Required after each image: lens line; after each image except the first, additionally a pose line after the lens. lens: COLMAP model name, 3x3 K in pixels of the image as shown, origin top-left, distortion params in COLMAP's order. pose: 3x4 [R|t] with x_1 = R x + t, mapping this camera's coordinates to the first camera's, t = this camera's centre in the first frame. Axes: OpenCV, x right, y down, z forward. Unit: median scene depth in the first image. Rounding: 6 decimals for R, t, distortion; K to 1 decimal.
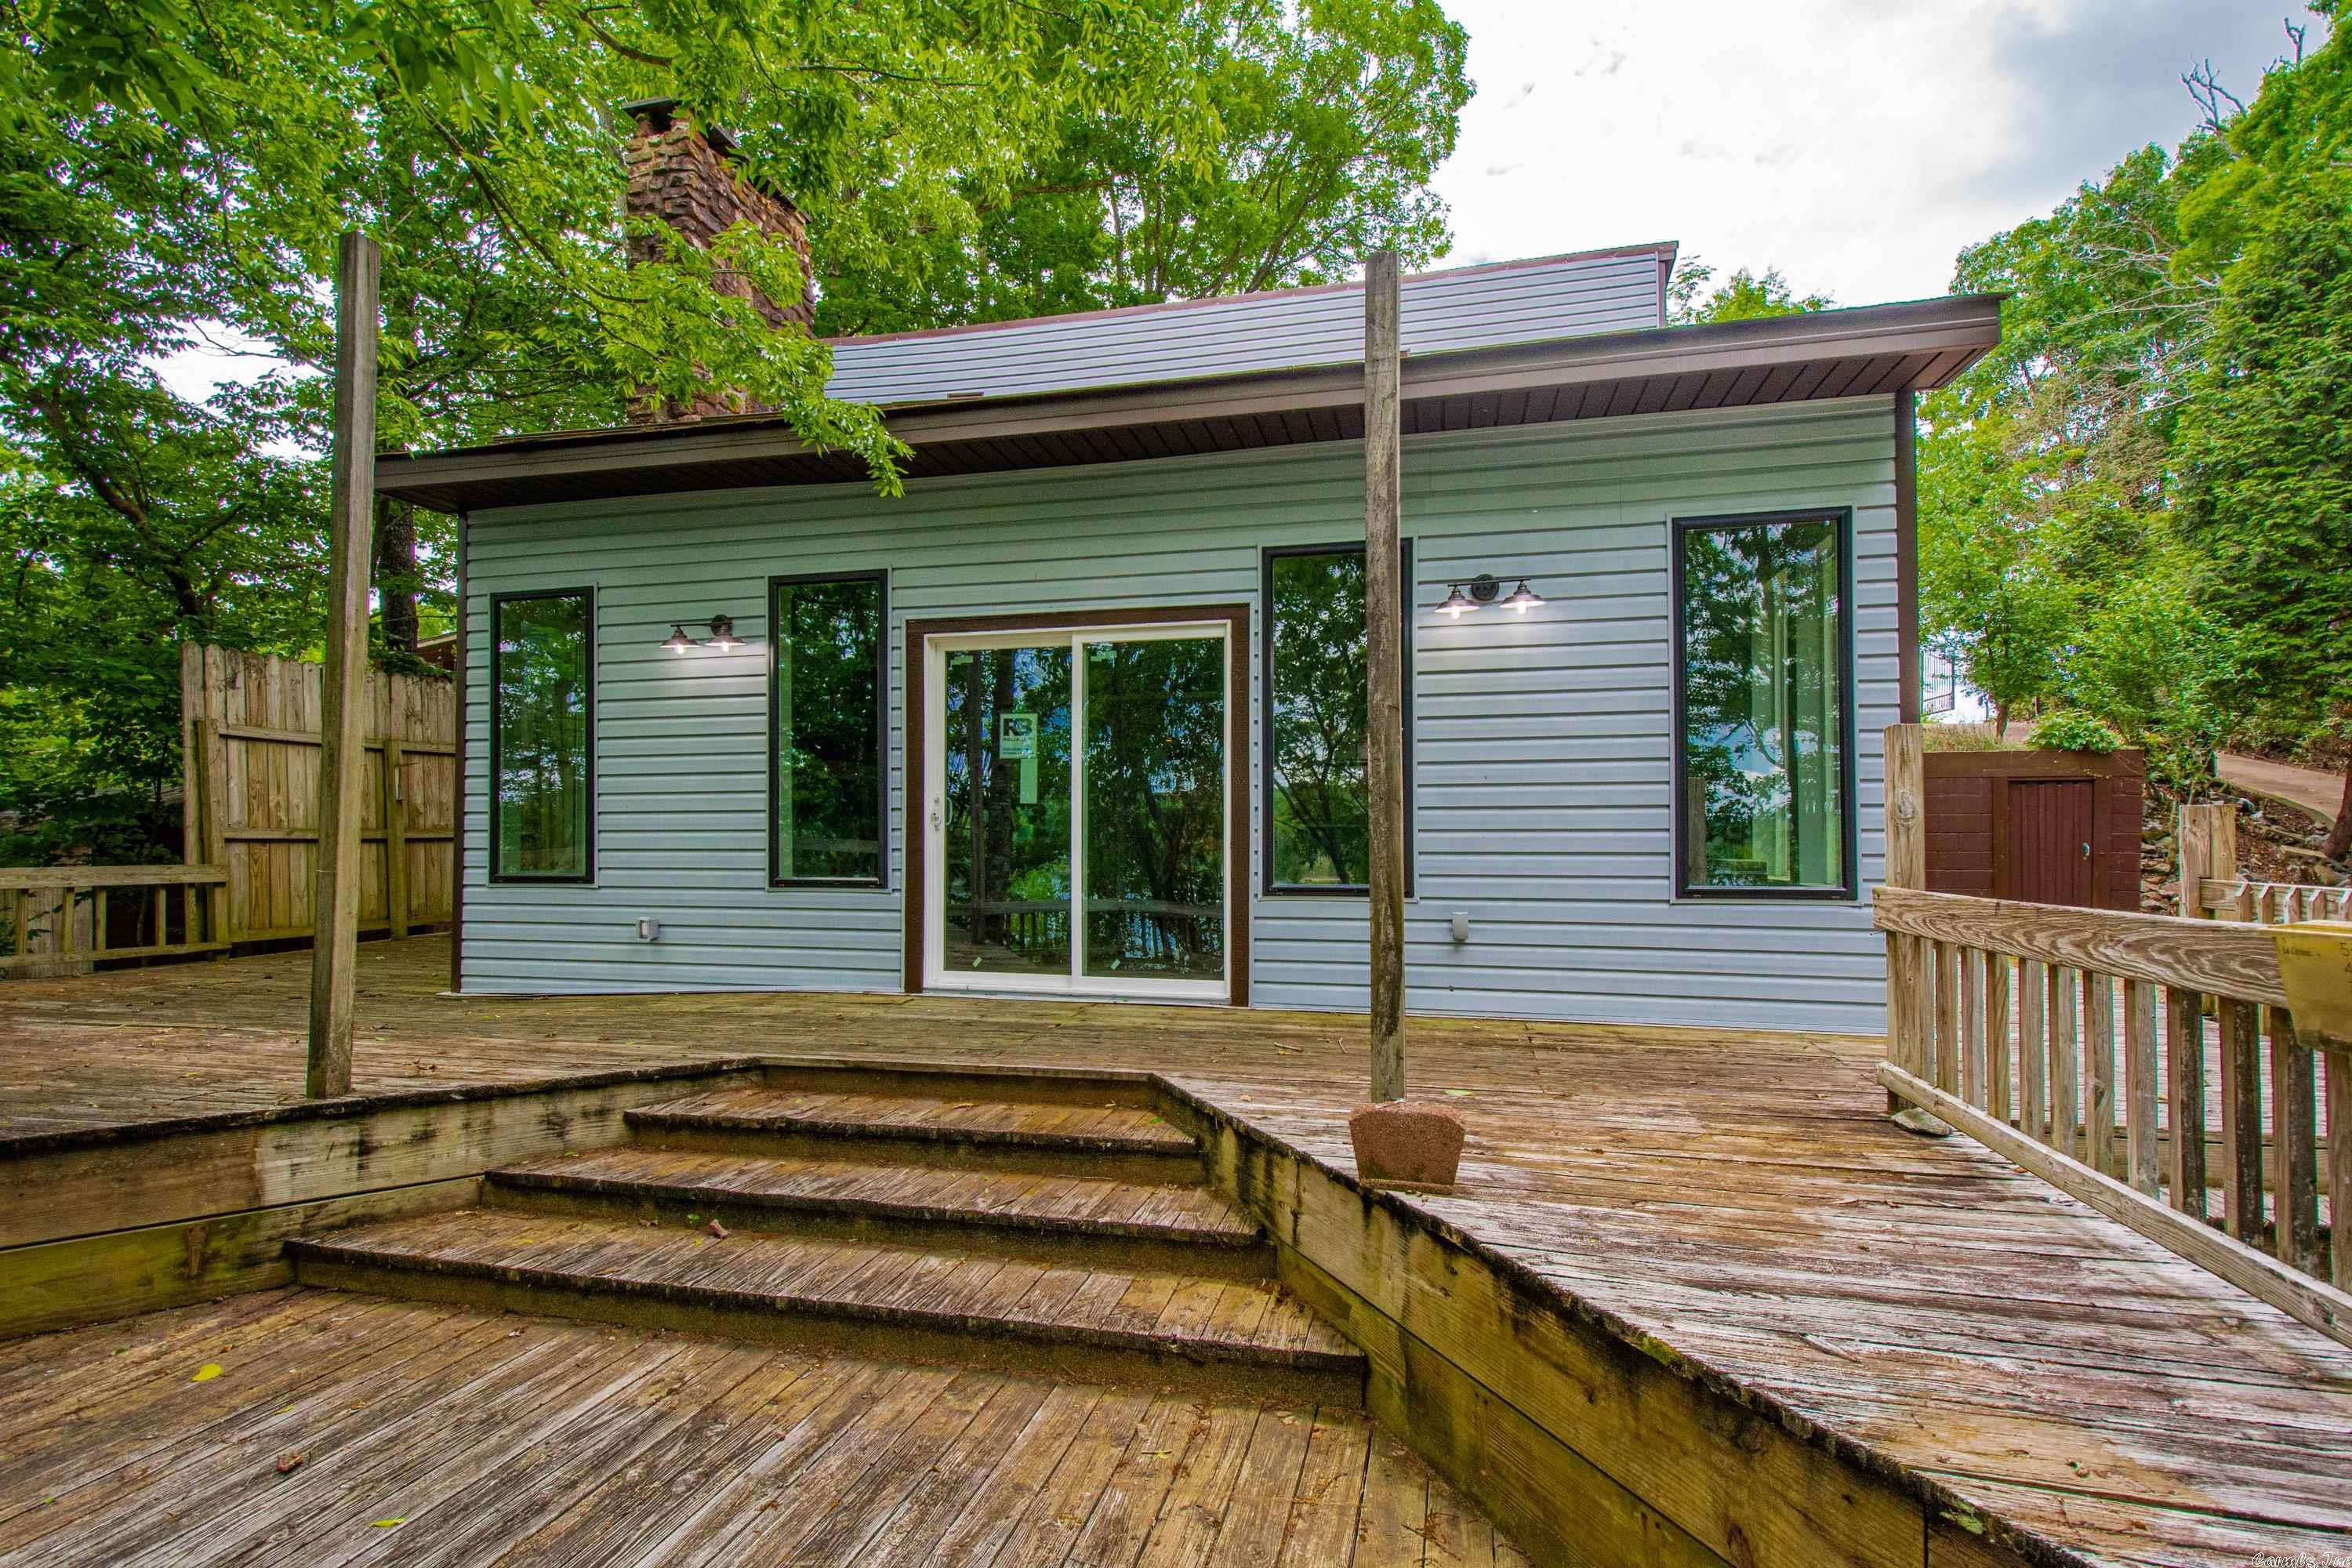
lens RADIAL K [[1037.2, 0, 1199.6], [0, 1037.2, 822.0], [0, 0, 1]] dist [0.017280, -0.005667]
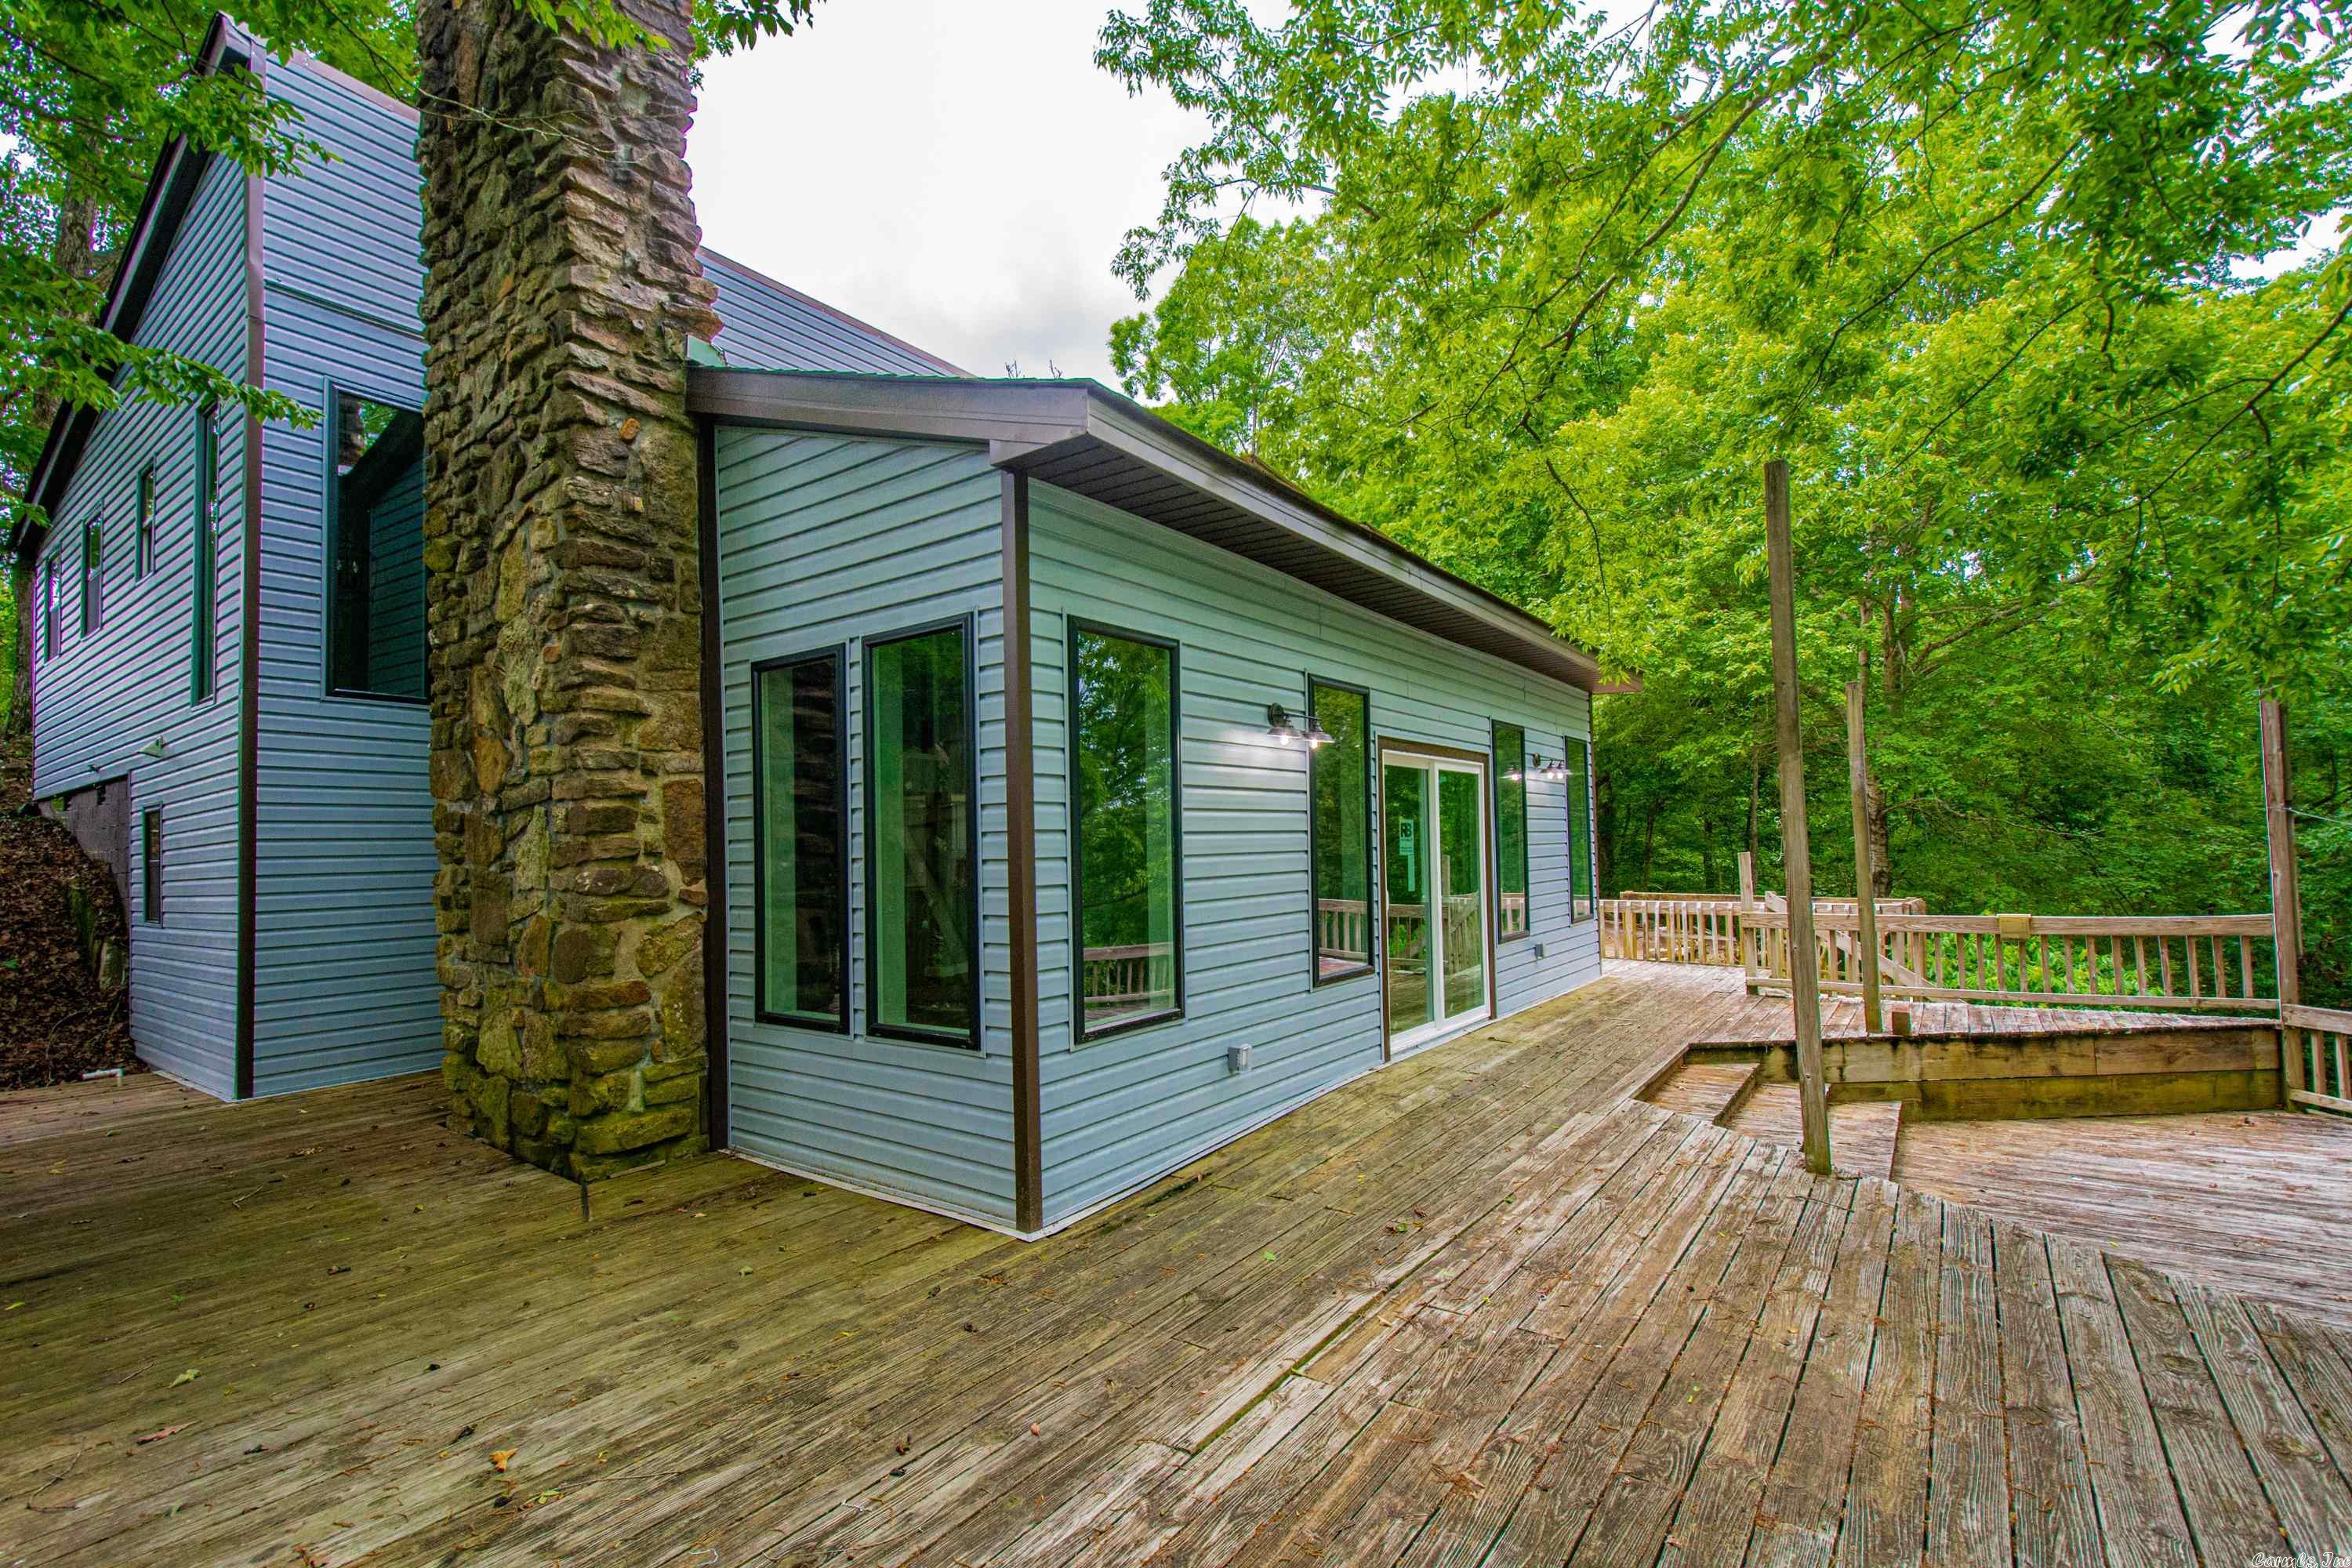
lens RADIAL K [[1037.2, 0, 1184.0], [0, 1037.2, 826.4], [0, 0, 1]] dist [0.017280, -0.005667]
pose [[0.399796, 0.007321, 0.916575, -1.494047], [0.008516, 0.999895, -0.011701, -0.087816], [-0.916565, 0.012483, 0.399691, 0.789115]]
